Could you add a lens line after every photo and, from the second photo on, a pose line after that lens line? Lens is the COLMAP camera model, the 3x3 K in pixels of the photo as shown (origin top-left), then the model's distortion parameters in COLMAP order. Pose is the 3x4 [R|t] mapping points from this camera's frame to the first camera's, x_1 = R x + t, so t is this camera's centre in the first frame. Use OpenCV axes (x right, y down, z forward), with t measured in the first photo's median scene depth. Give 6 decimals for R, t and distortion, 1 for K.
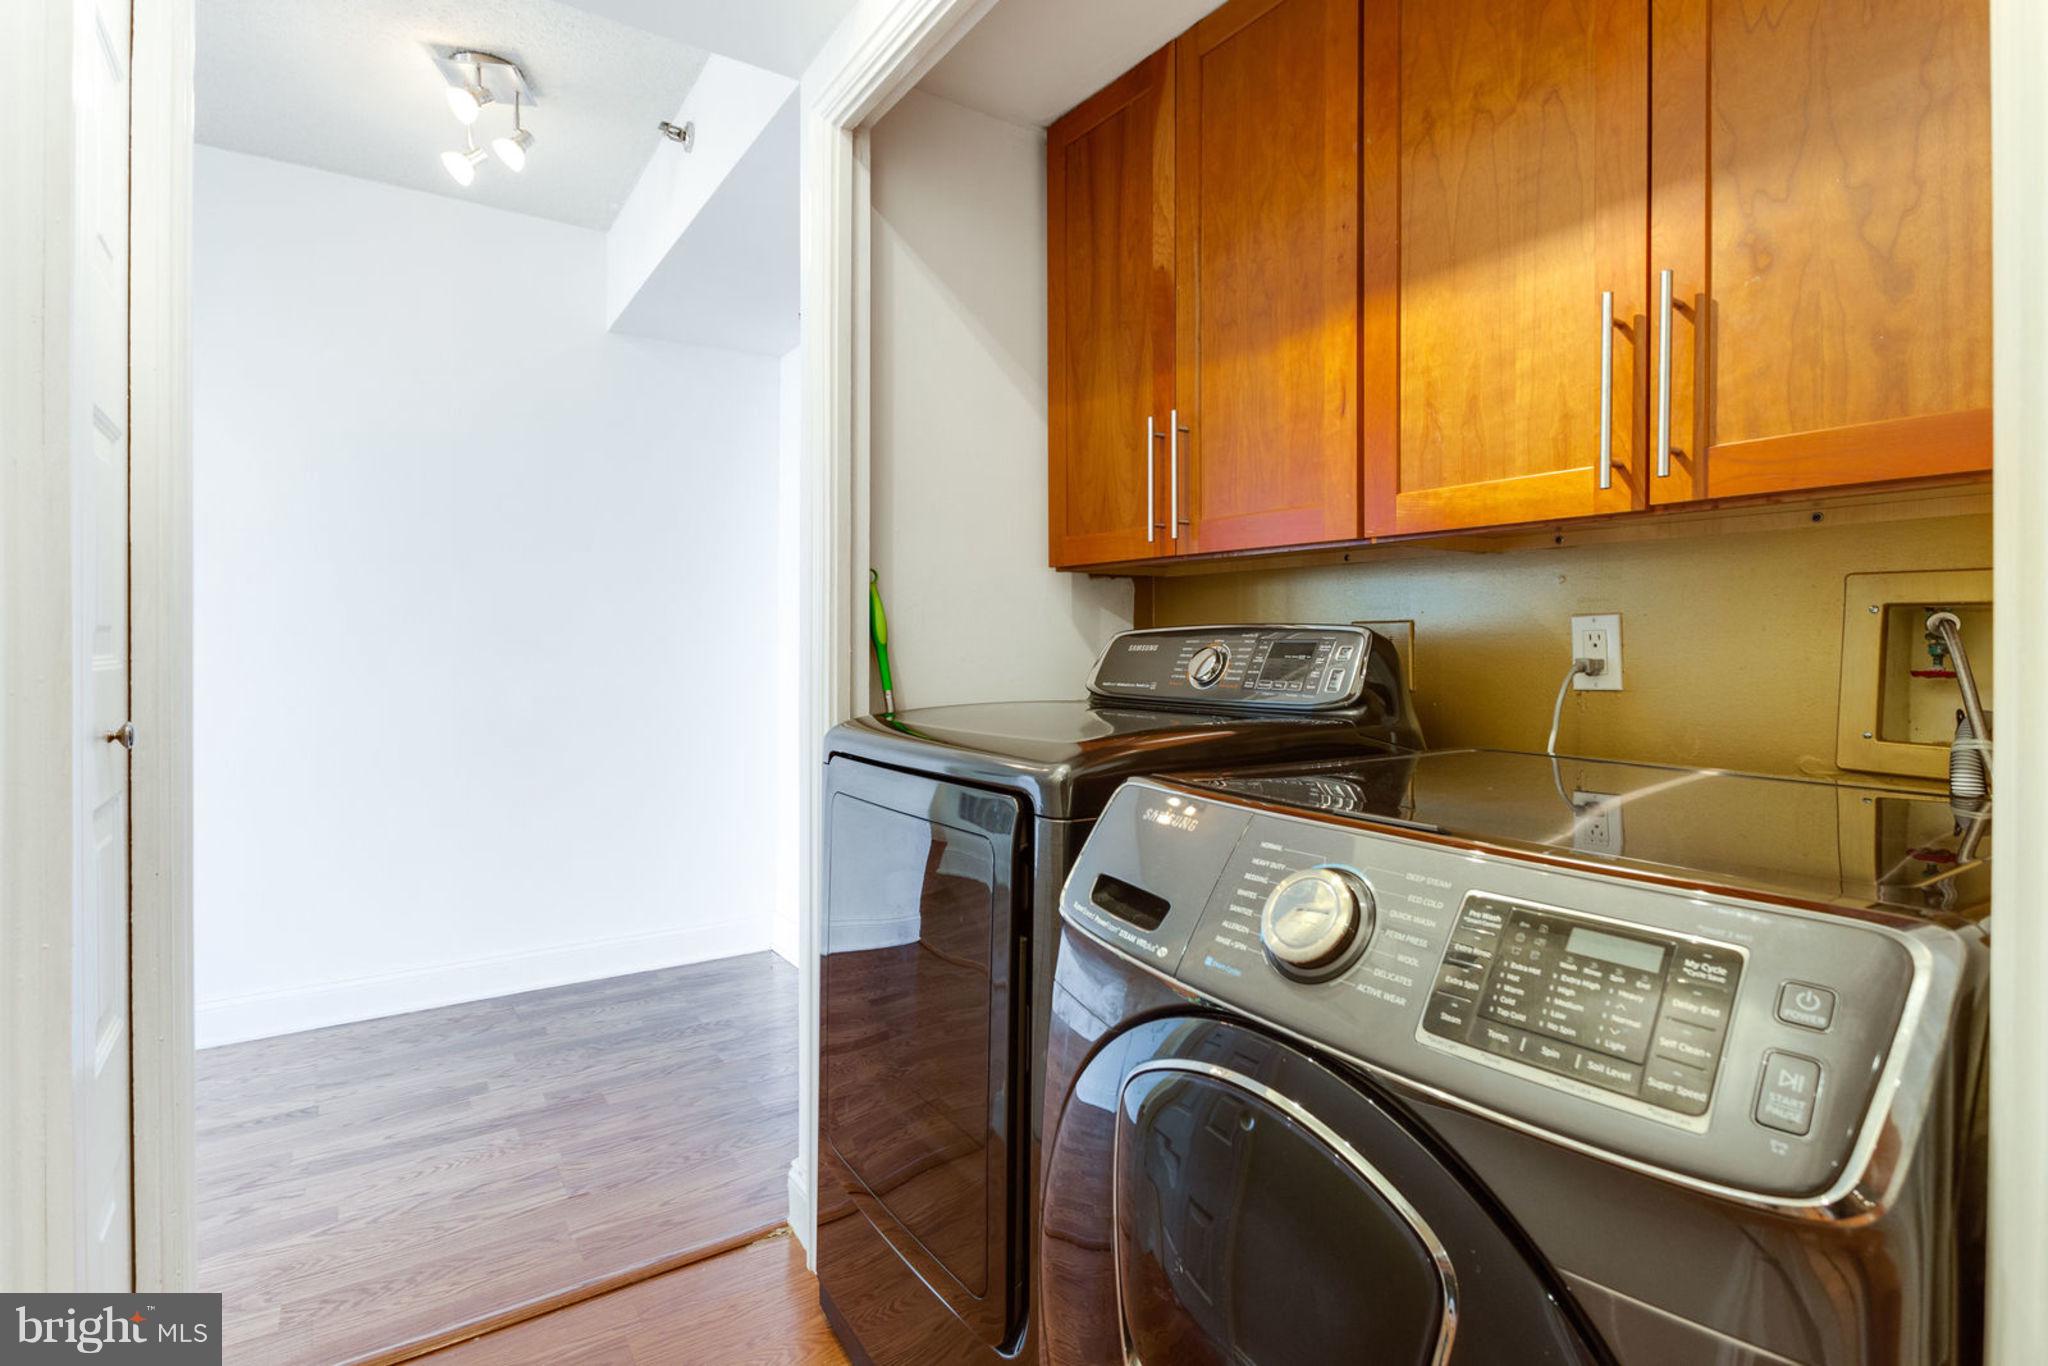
lens RADIAL K [[1024.3, 0, 1023.8], [0, 1024.3, 643.1], [0, 0, 1]] dist [0.001316, -0.000188]
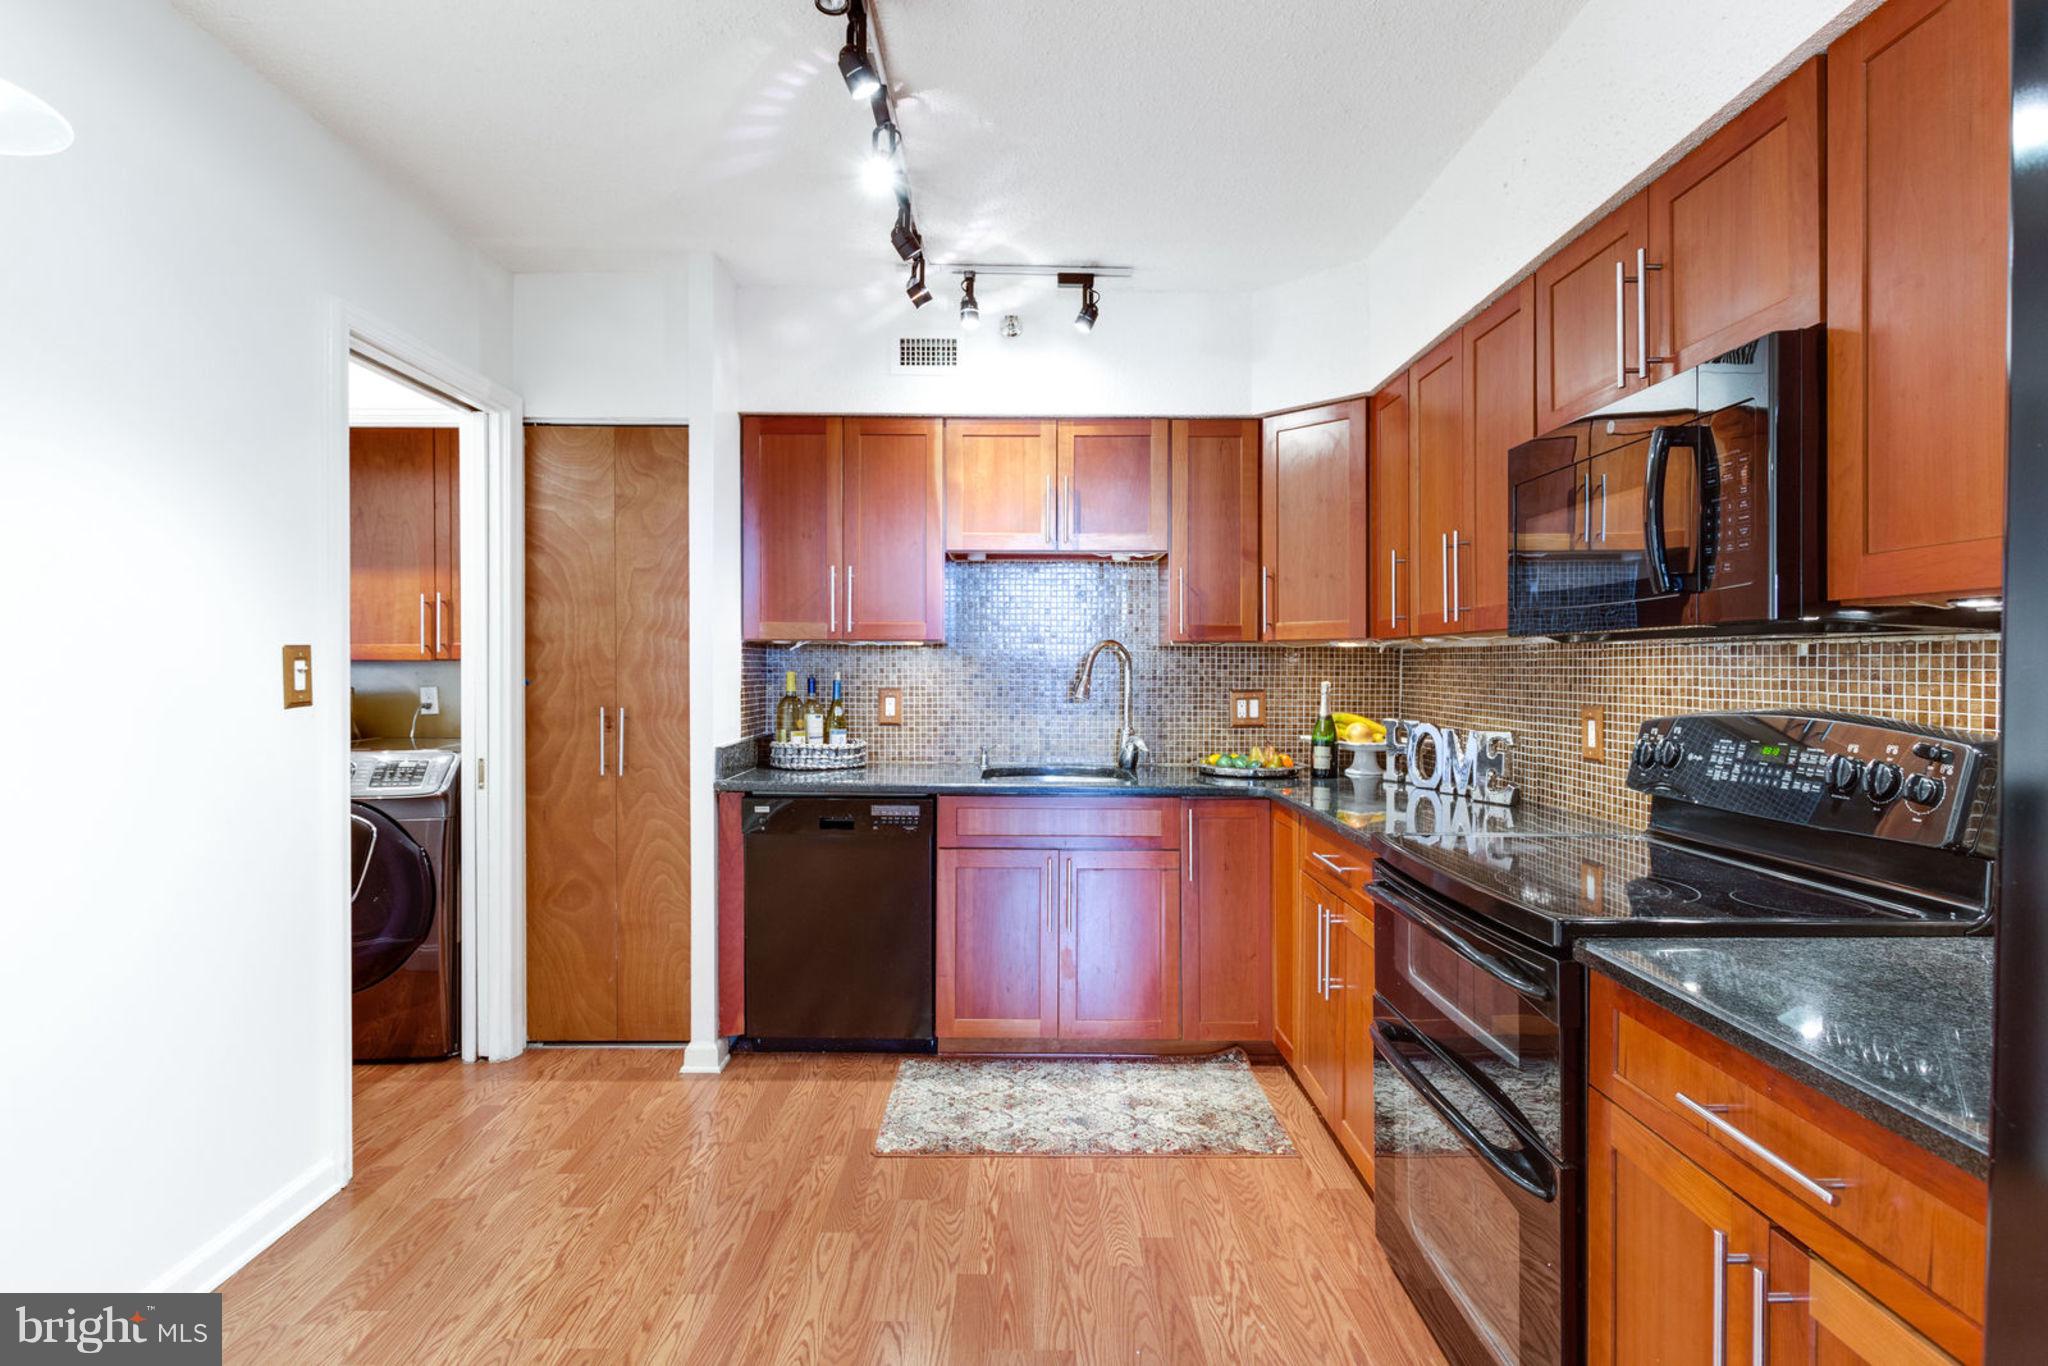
lens RADIAL K [[985.3, 0, 1023.4], [0, 985.3, 688.6], [0, 0, 1]] dist [0.001007, -0.008605]
pose [[0.547102, -0.015334, 0.836925, -0.851950], [0.001444, 0.999848, 0.017375, -0.071842], [-0.837064, -0.008297, 0.547041, -1.947211]]
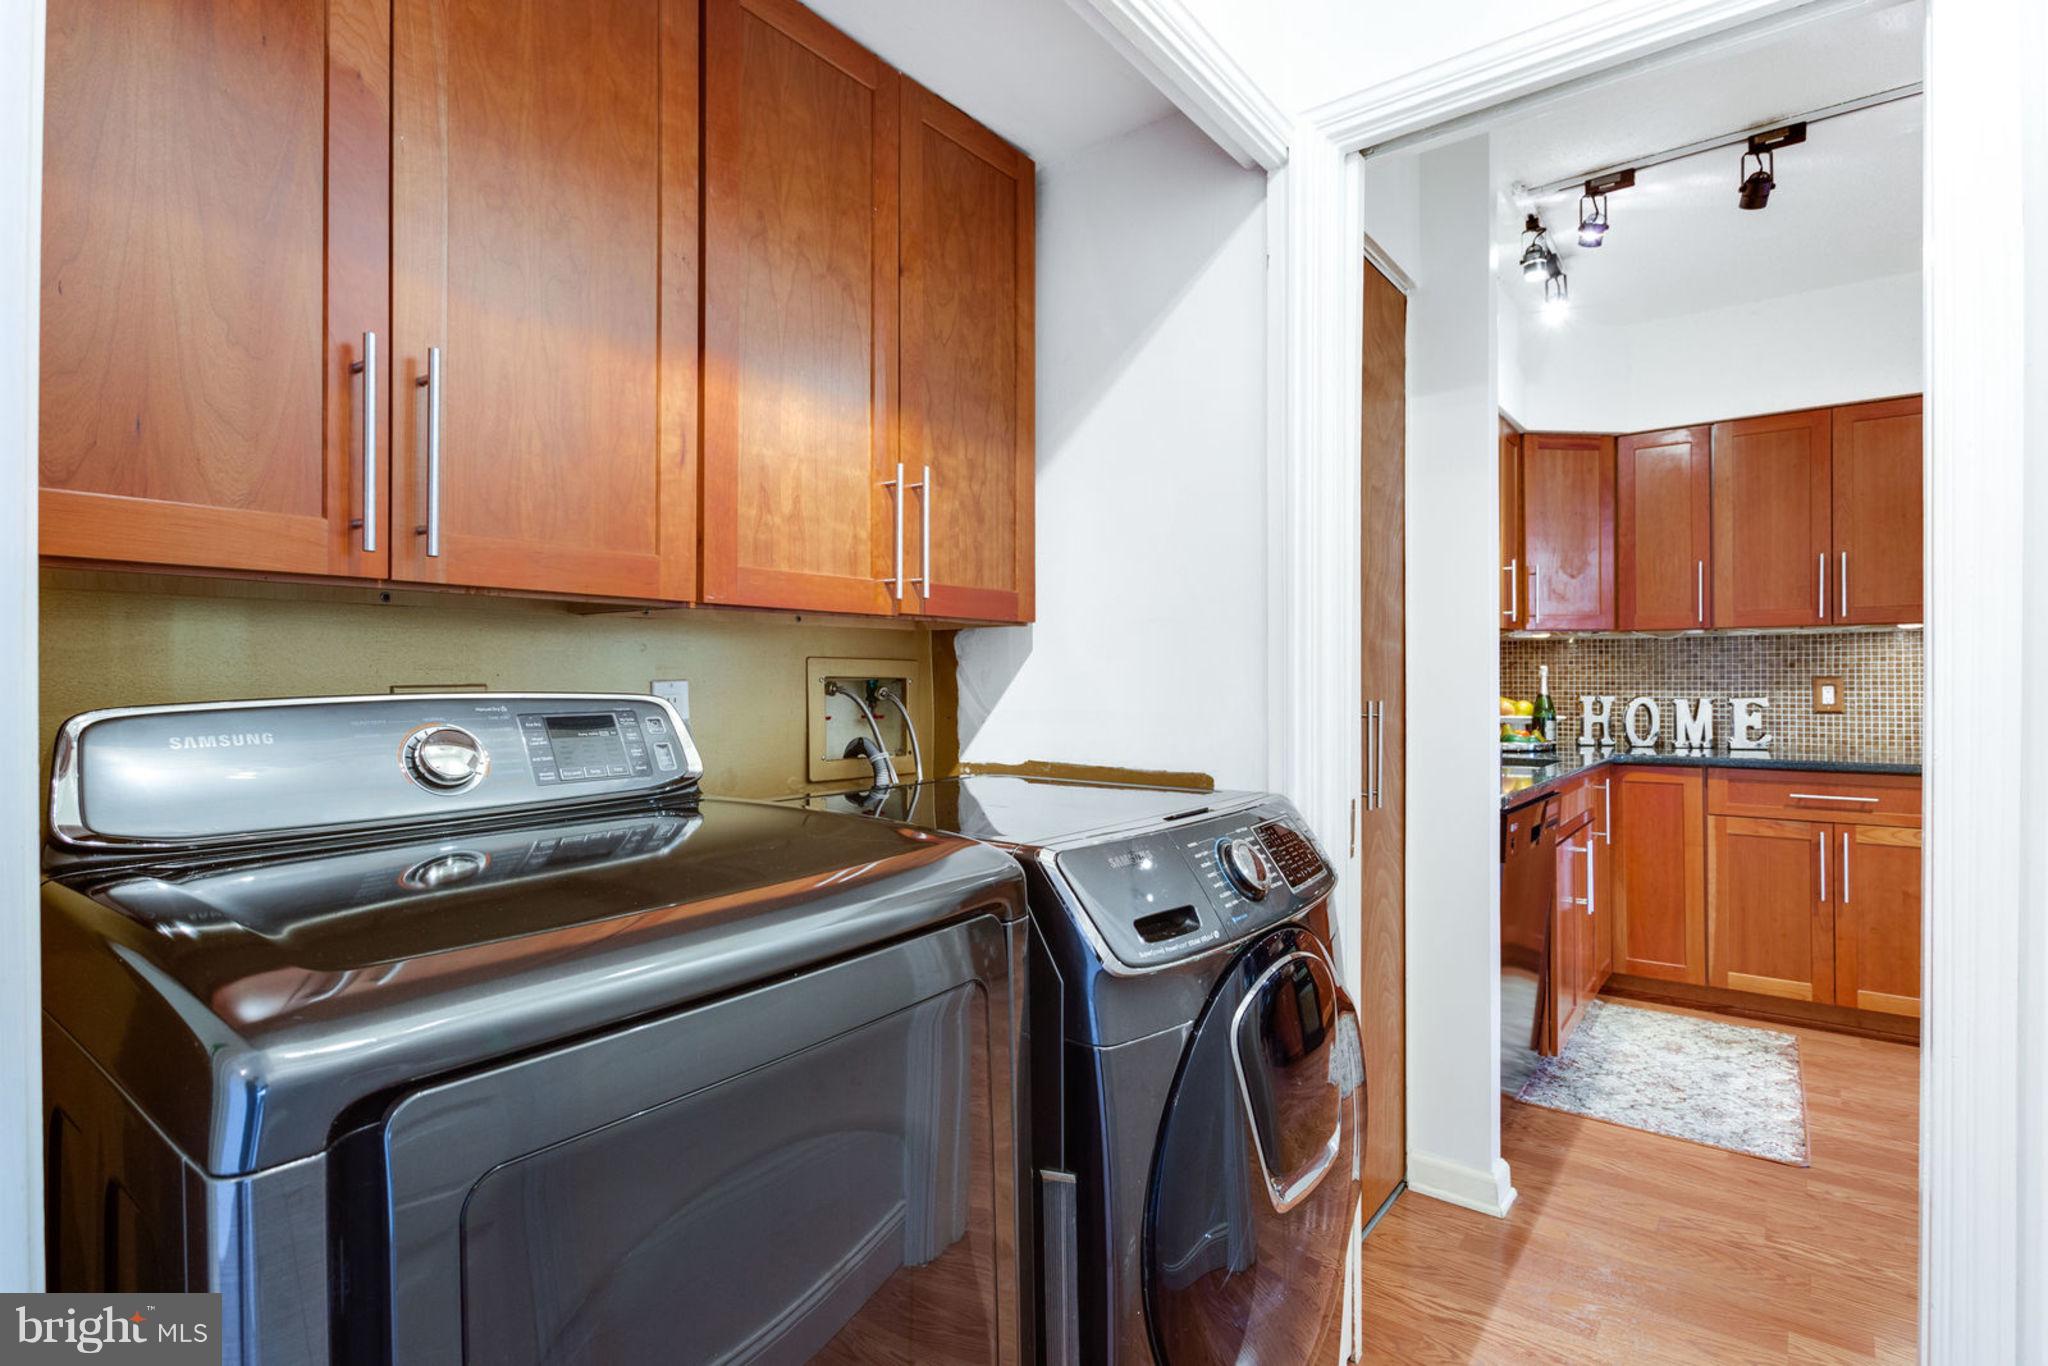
lens RADIAL K [[1003.5, 0, 977.5], [0, 1003.5, 682.5], [0, 0, 1]] dist [-0.002376, -0.000693]
pose [[-0.313074, -0.000781, 0.949728, -0.676288], [0.010277, 0.999938, 0.004210, -0.028780], [-0.949673, 0.011079, -0.313047, 1.118628]]
